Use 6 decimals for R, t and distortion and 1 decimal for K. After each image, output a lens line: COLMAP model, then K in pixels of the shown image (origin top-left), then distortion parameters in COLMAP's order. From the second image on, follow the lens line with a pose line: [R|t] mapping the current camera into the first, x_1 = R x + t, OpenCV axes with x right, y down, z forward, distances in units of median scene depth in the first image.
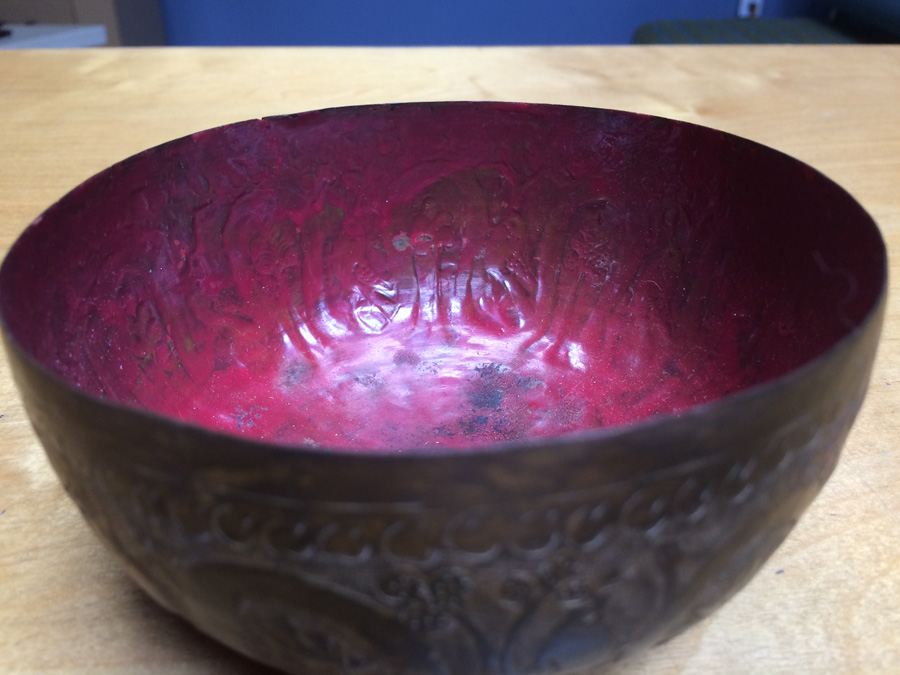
lens RADIAL K [[768.3, 0, 450.0], [0, 768.3, 337.5], [0, 0, 1]] dist [0.063015, -0.126667]
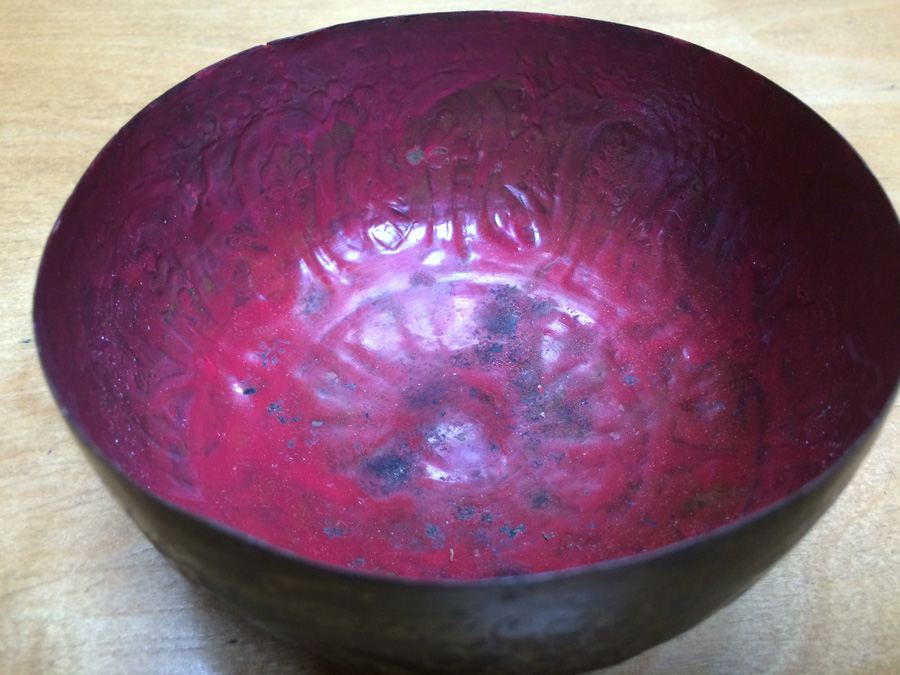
lens RADIAL K [[768.3, 0, 450.0], [0, 768.3, 337.5], [0, 0, 1]] dist [0.063015, -0.126667]
pose [[0.999949, 0.002561, 0.009776, -0.031143], [-0.005252, 0.958150, 0.286218, -0.197626], [-0.008634, -0.286255, 0.958115, 0.014177]]
